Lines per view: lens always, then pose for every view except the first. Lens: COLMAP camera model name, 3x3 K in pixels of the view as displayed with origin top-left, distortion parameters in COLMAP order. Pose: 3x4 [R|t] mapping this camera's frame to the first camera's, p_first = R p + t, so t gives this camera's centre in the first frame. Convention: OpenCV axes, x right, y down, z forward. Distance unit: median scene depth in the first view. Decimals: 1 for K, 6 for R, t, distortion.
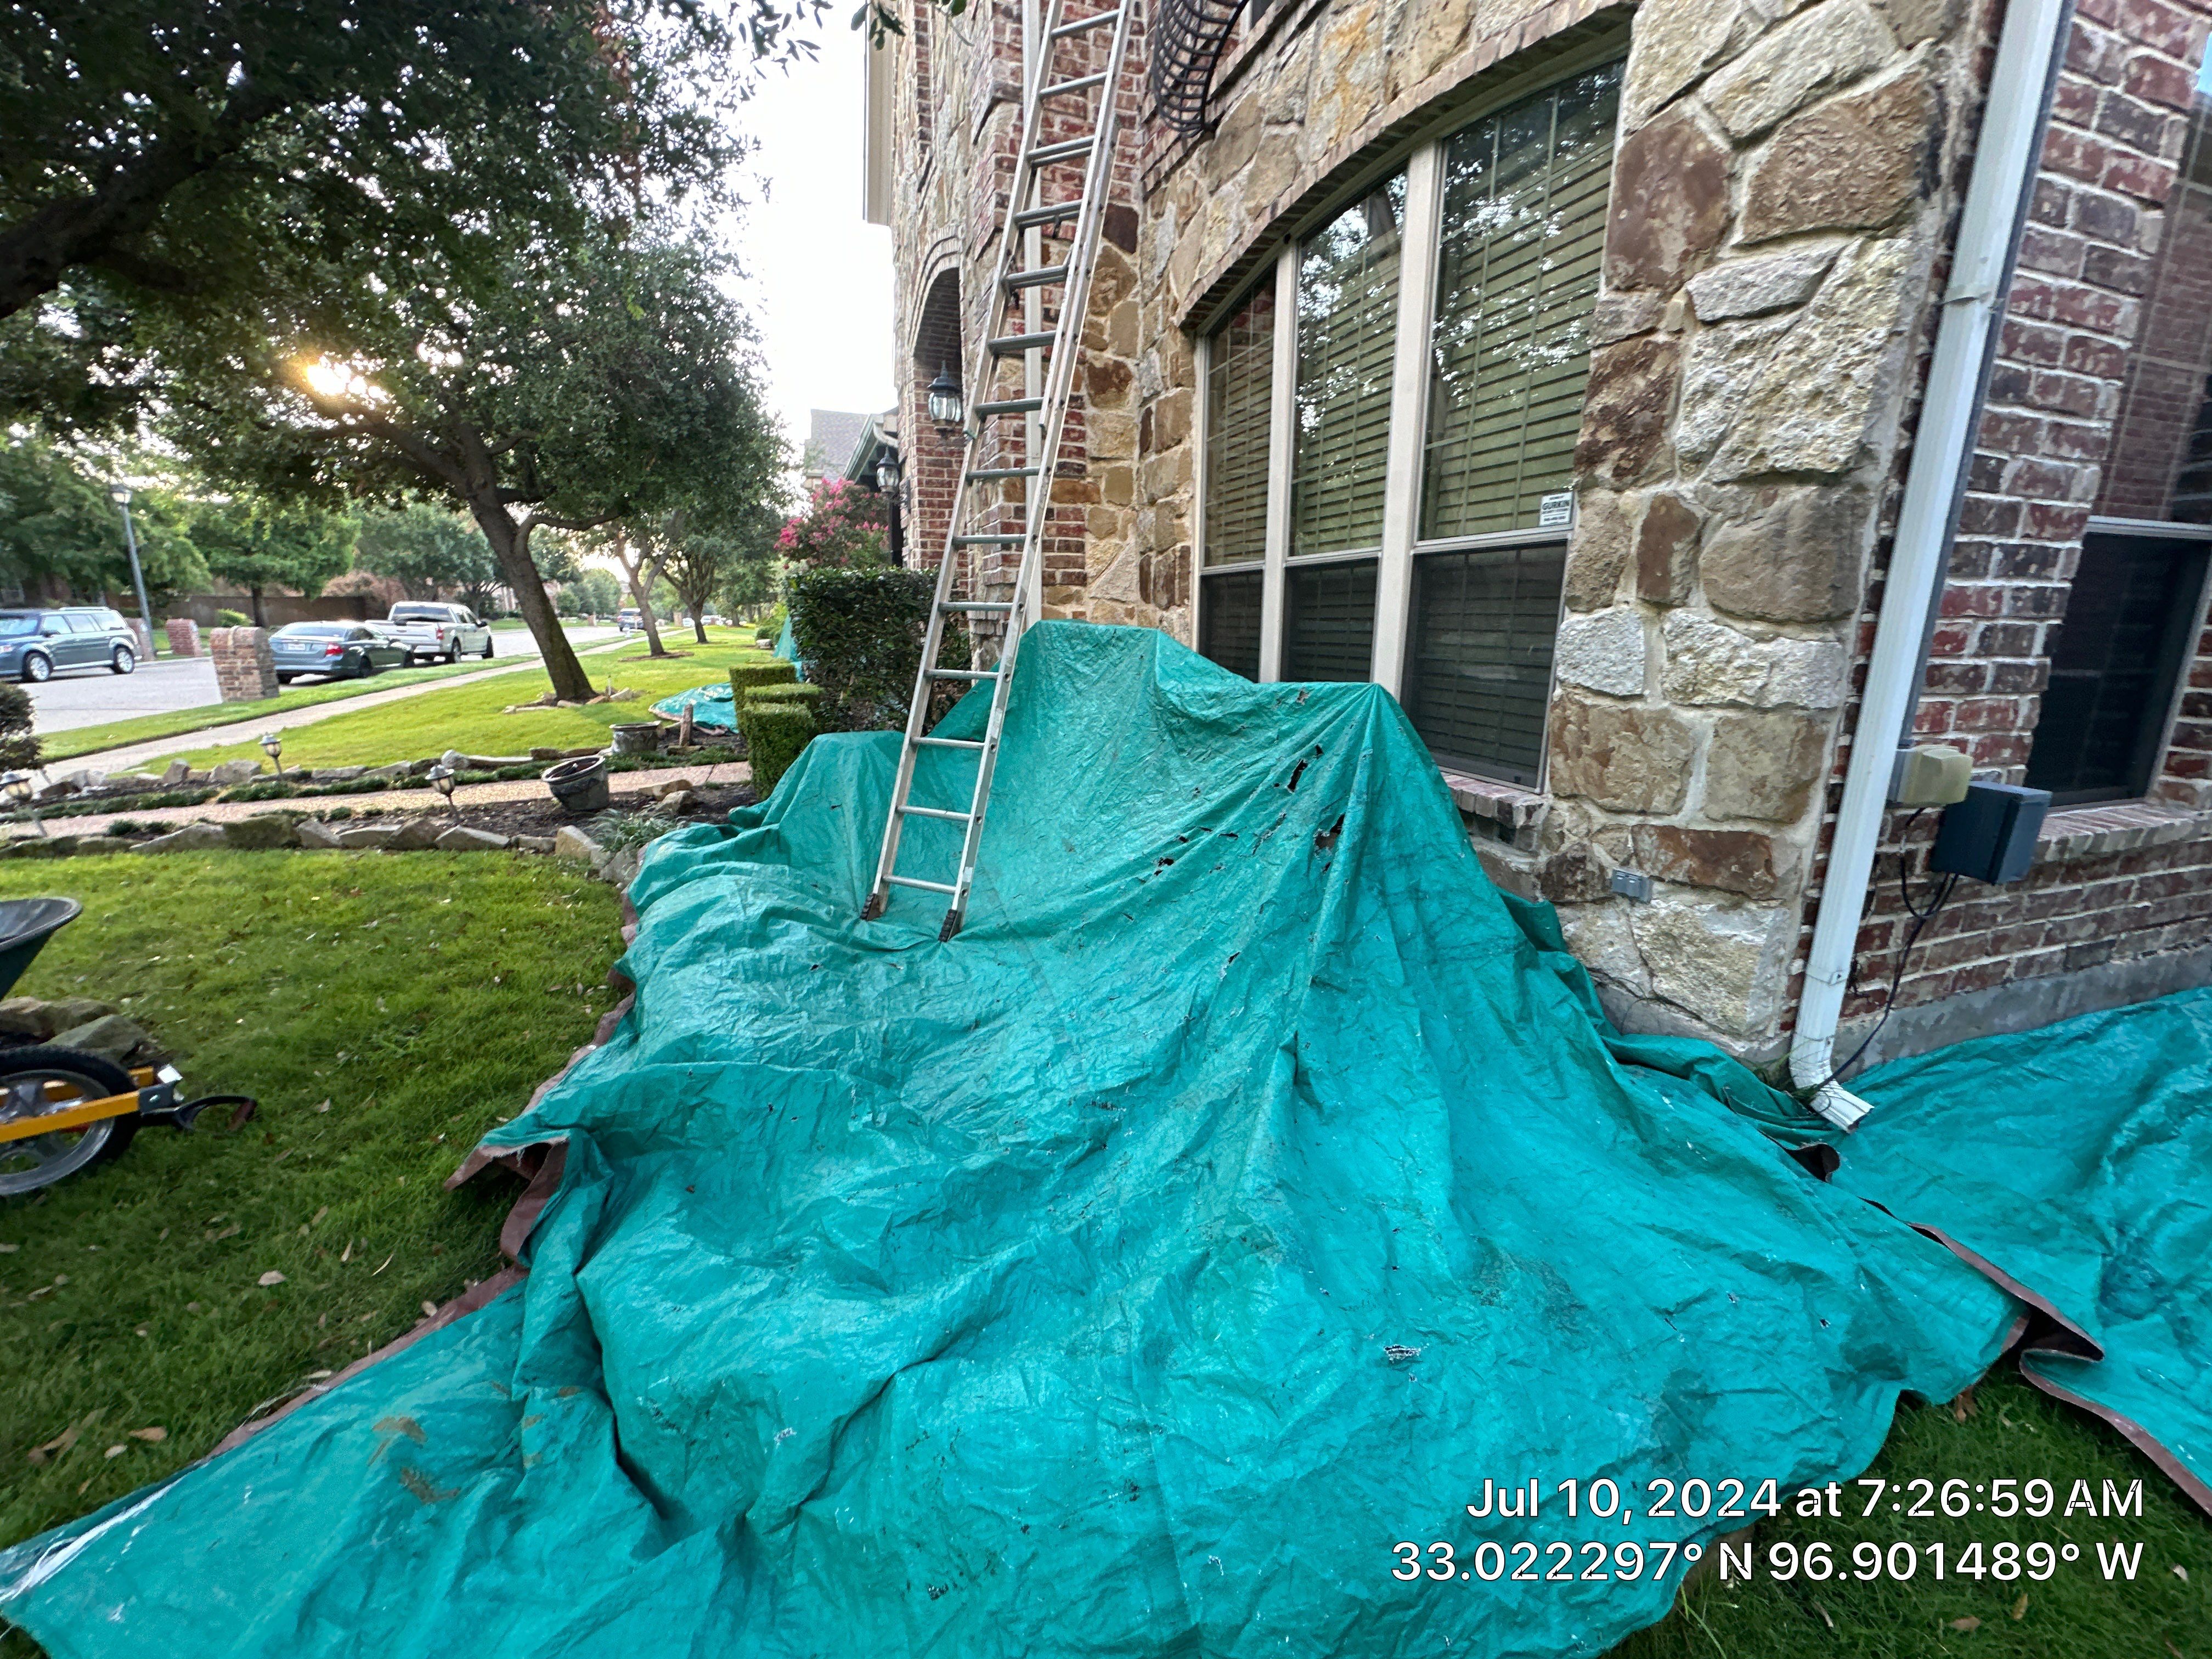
lens RADIAL K [[879.2, 0, 1108.1], [0, 879.2, 824.9], [0, 0, 1]] dist [-0.002530, 0.000108]
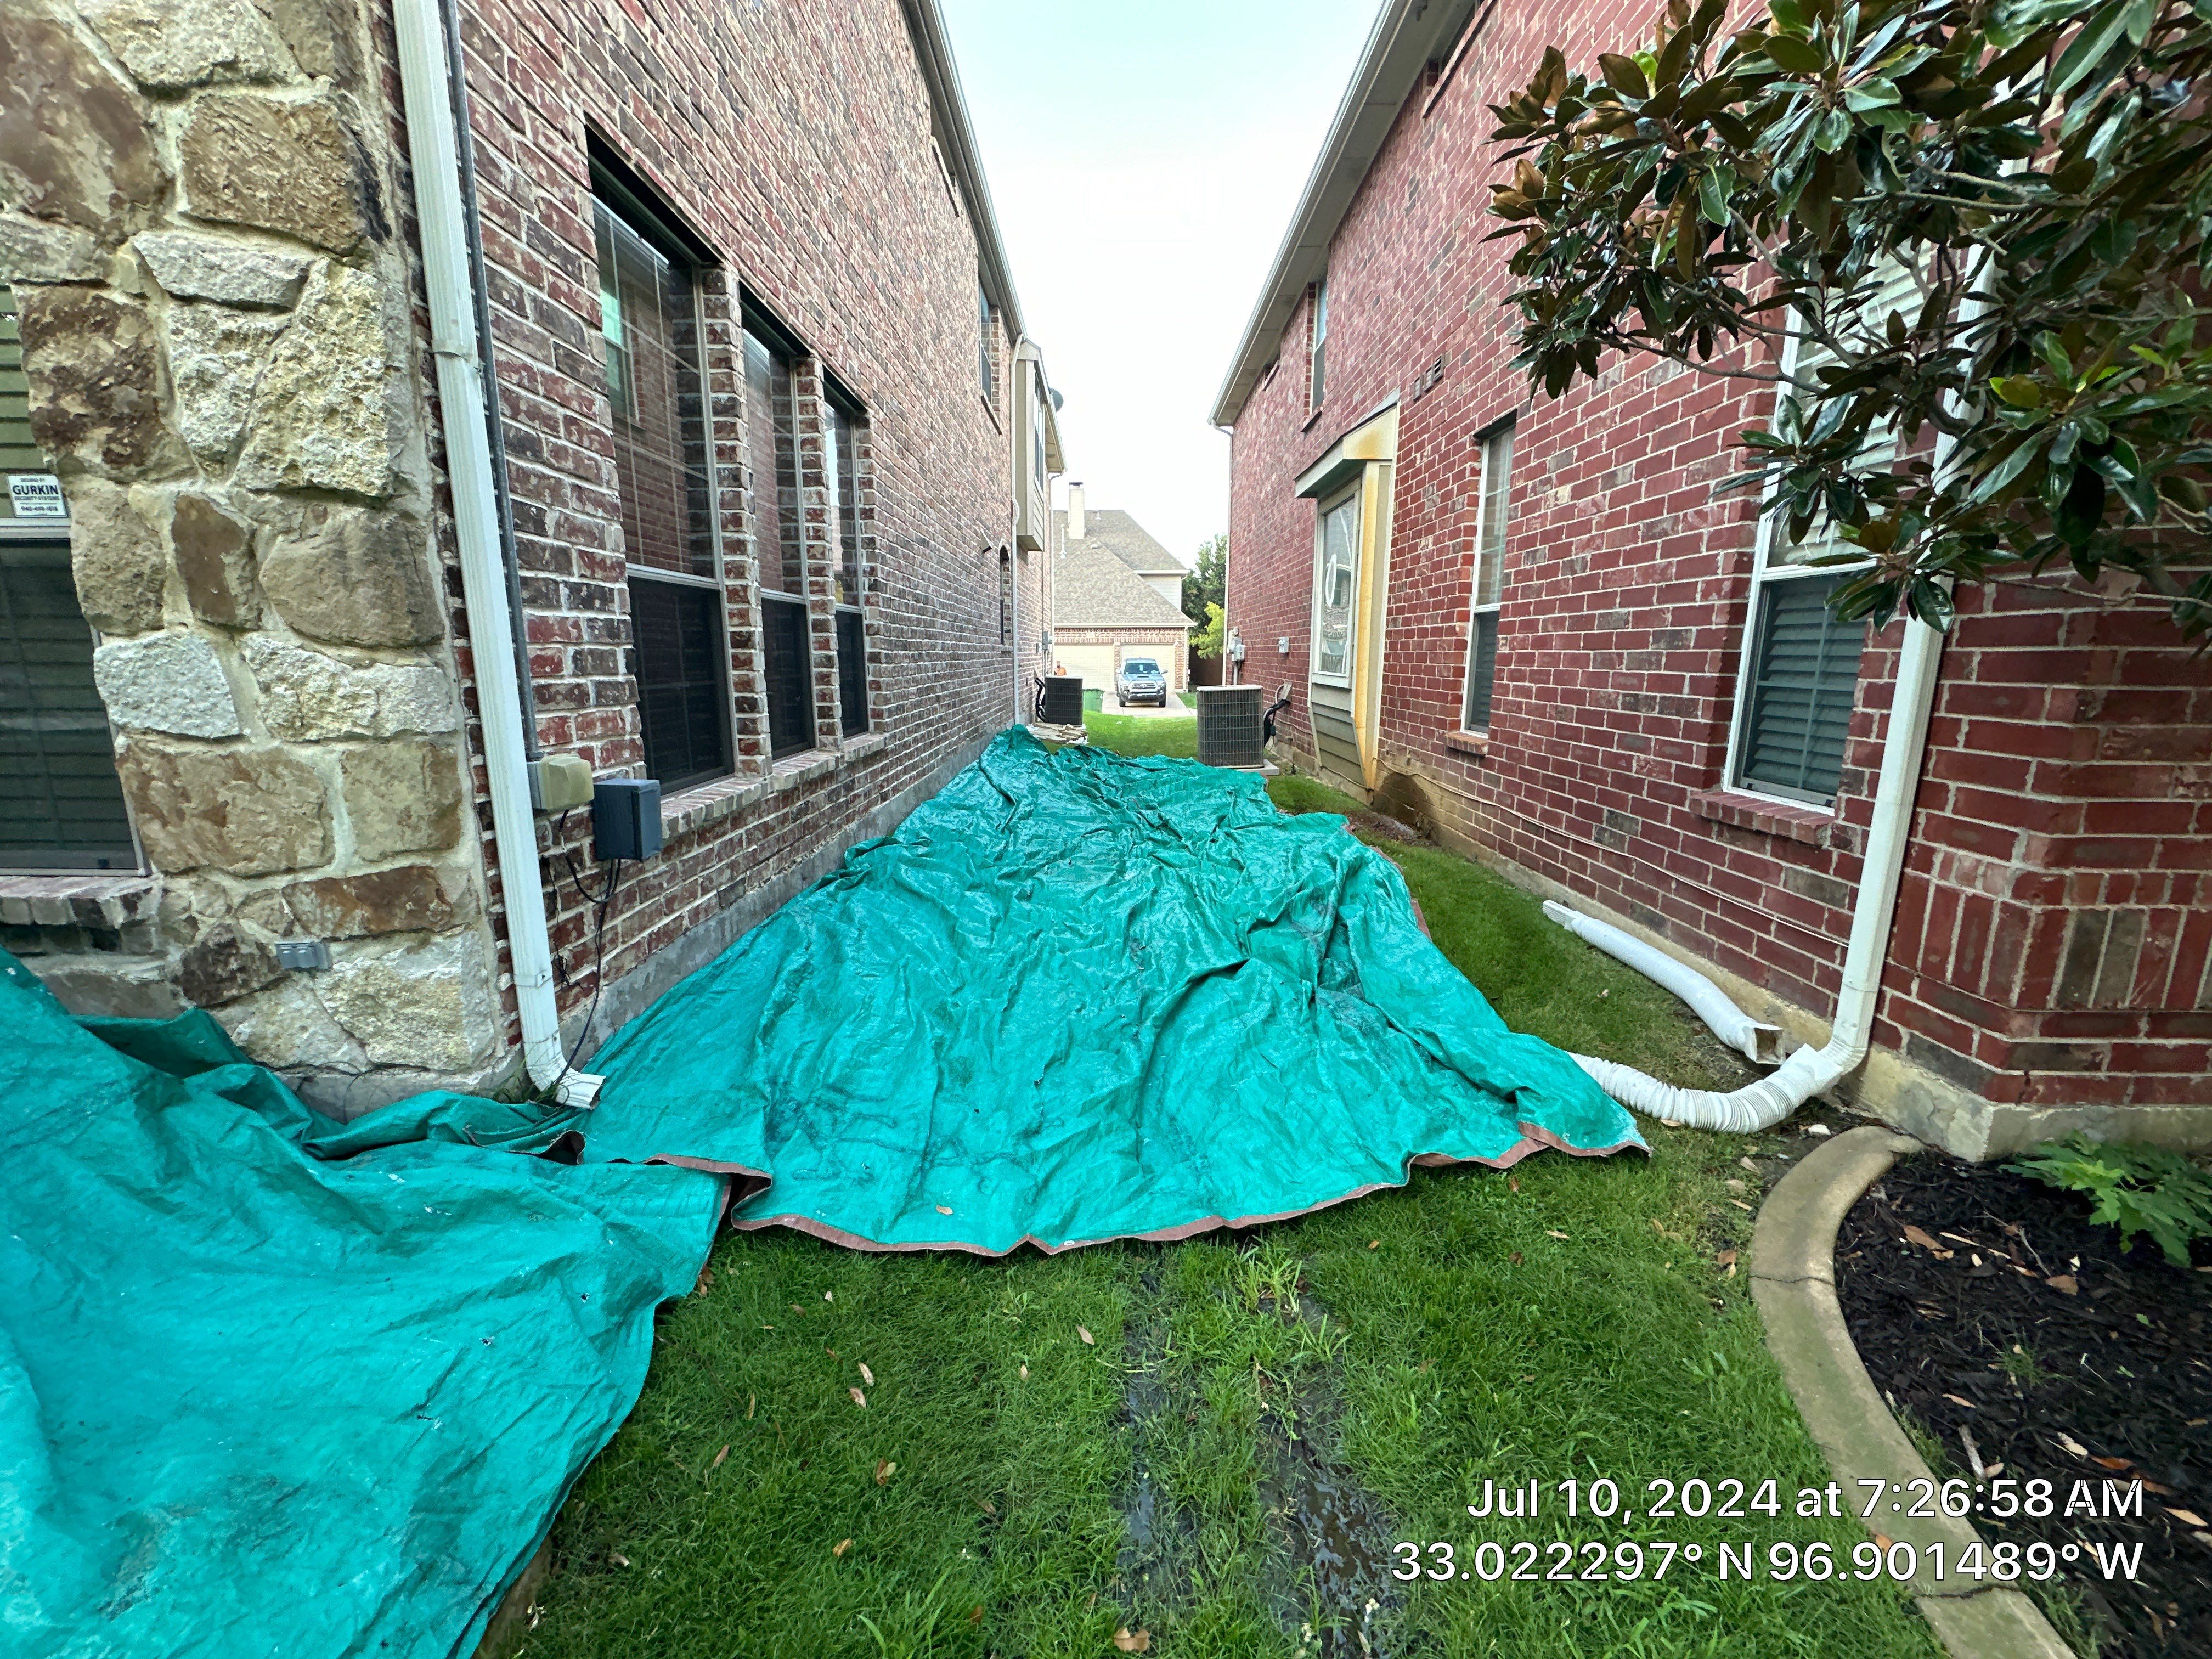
lens RADIAL K [[879.2, 0, 1108.1], [0, 879.2, 824.9], [0, 0, 1]] dist [-0.002530, 0.000108]
pose [[0.341451, -0.187435, 0.921021, 0.116209], [0.215485, 0.969424, 0.117399, 0.015877], [-0.914865, 0.158381, 0.371400, -0.054398]]
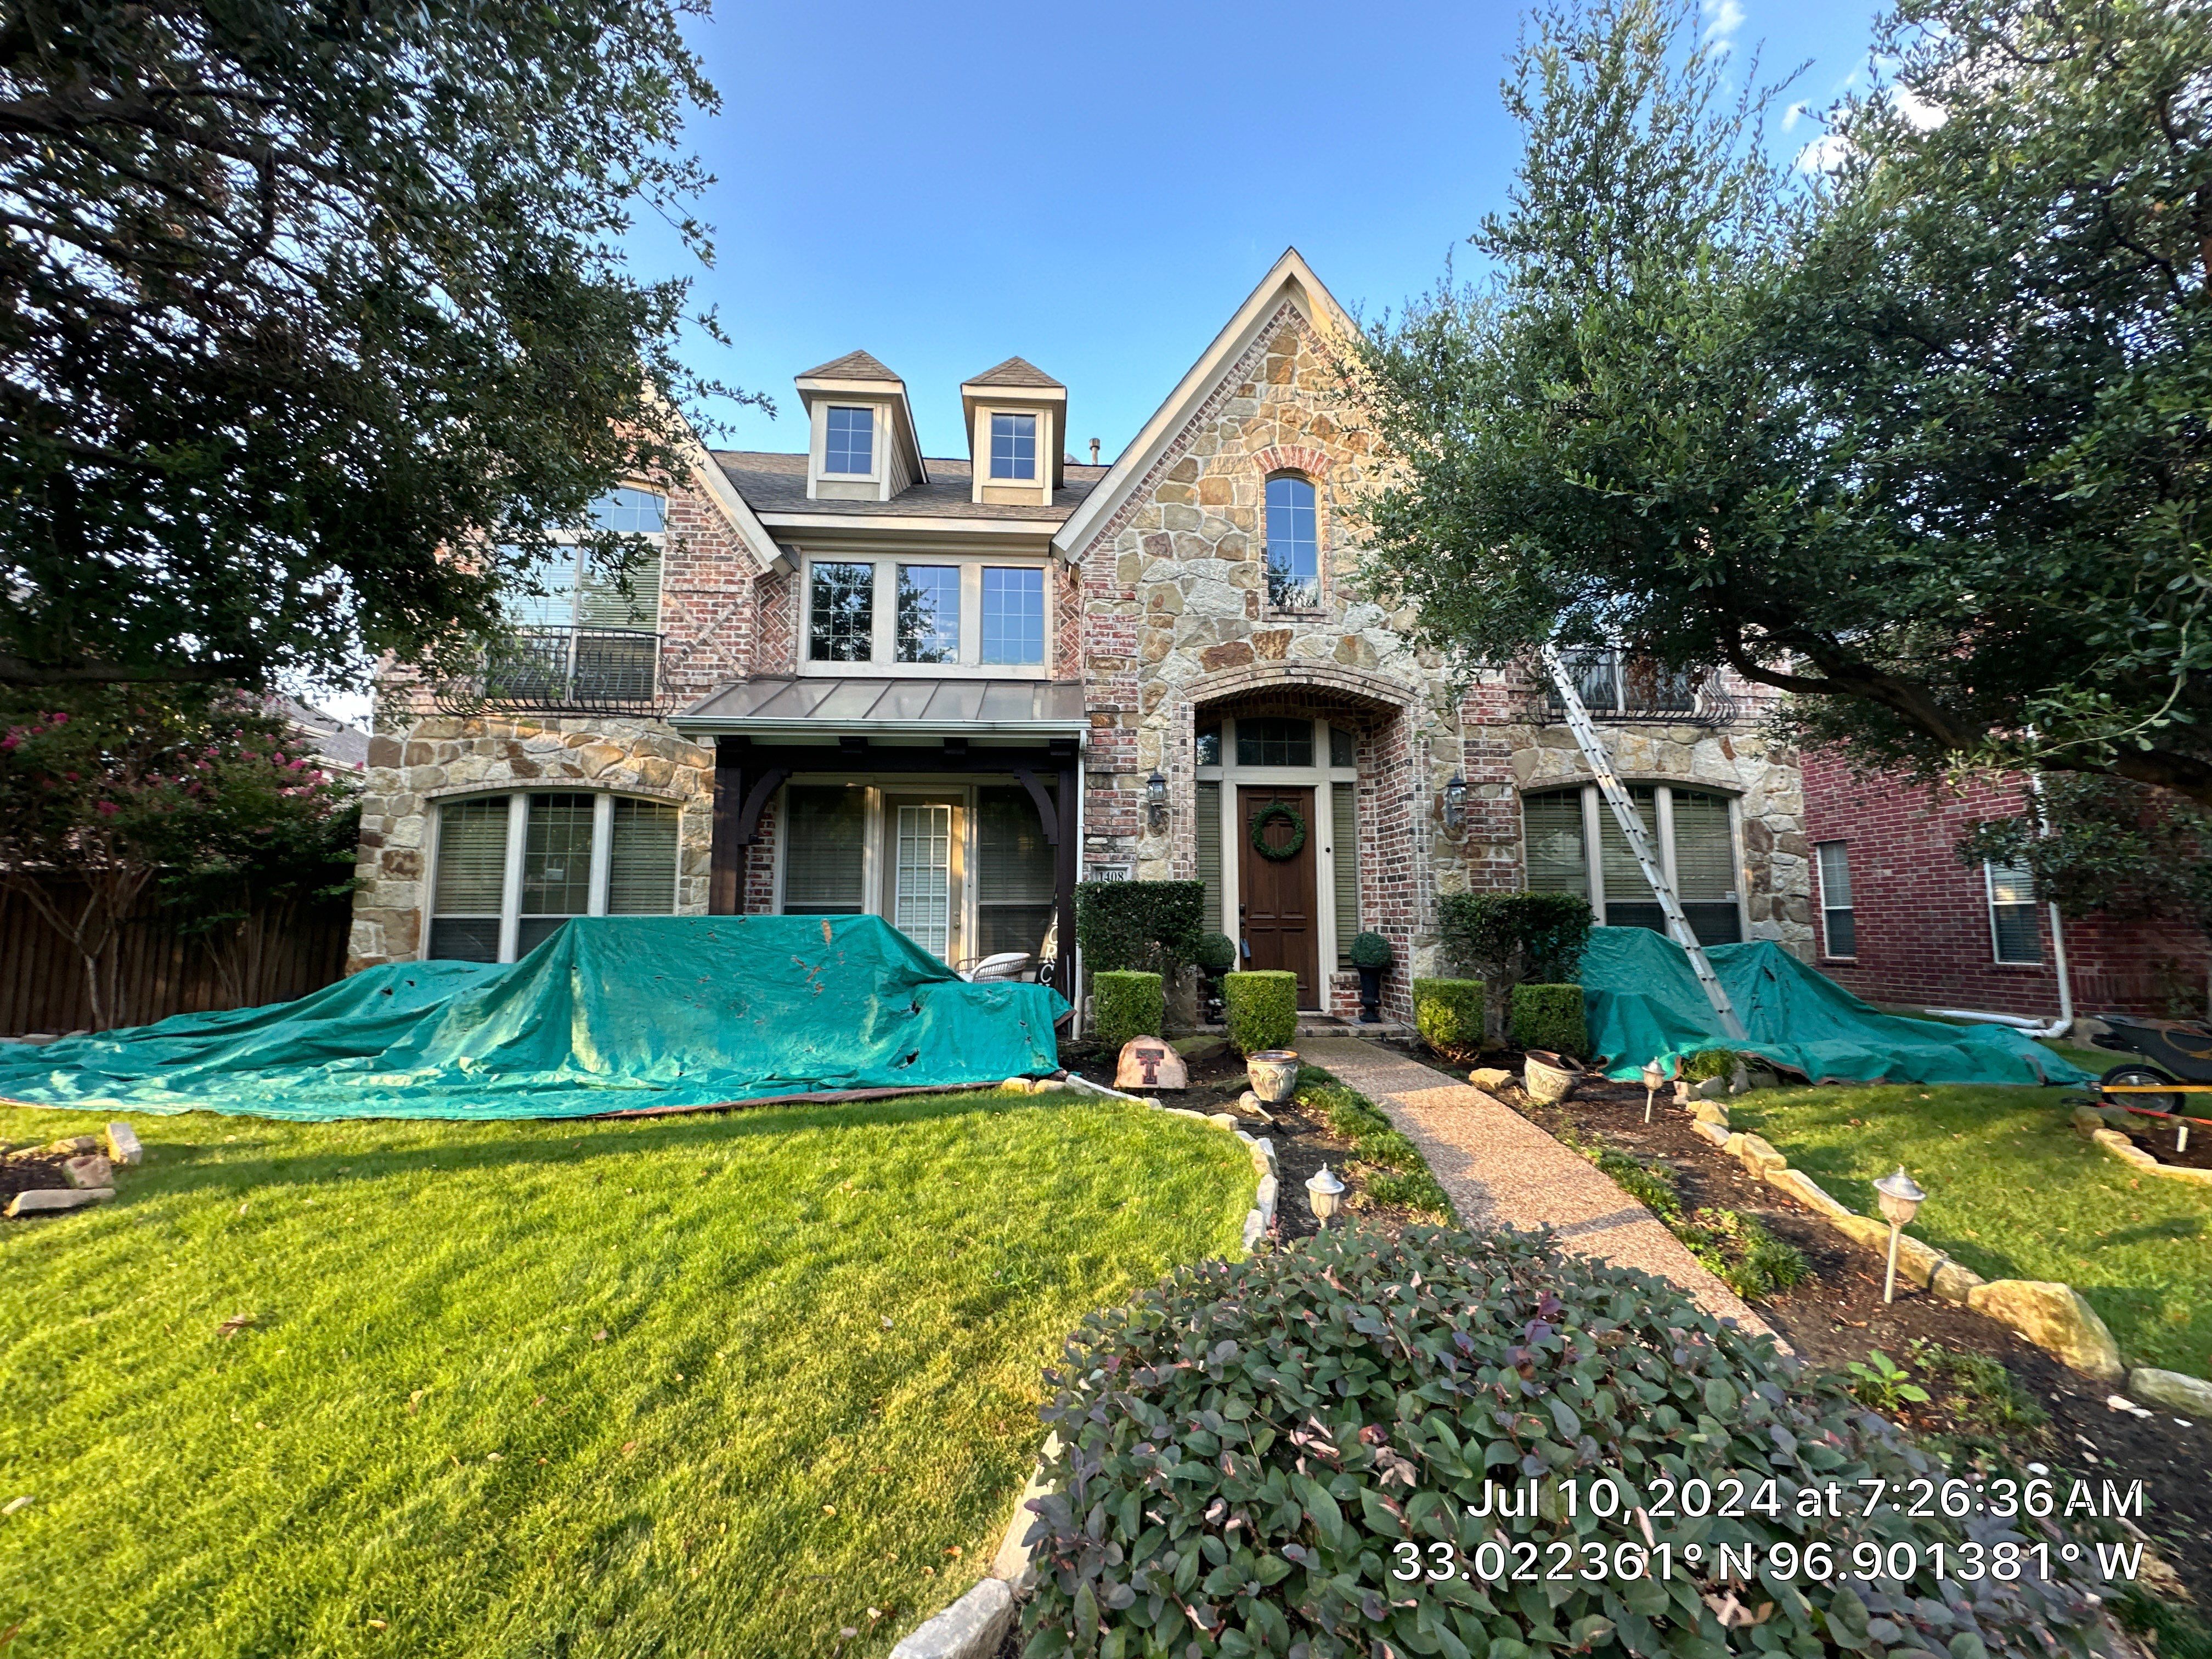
lens RADIAL K [[879.2, 0, 1108.1], [0, 879.2, 824.9], [0, 0, 1]] dist [-0.002530, 0.000108]
pose [[0.276374, 0.103772, 0.955431, -5.009811], [0.221159, 0.960605, -0.168308, -0.774064], [-0.935257, 0.257818, 0.242536, 3.223696]]
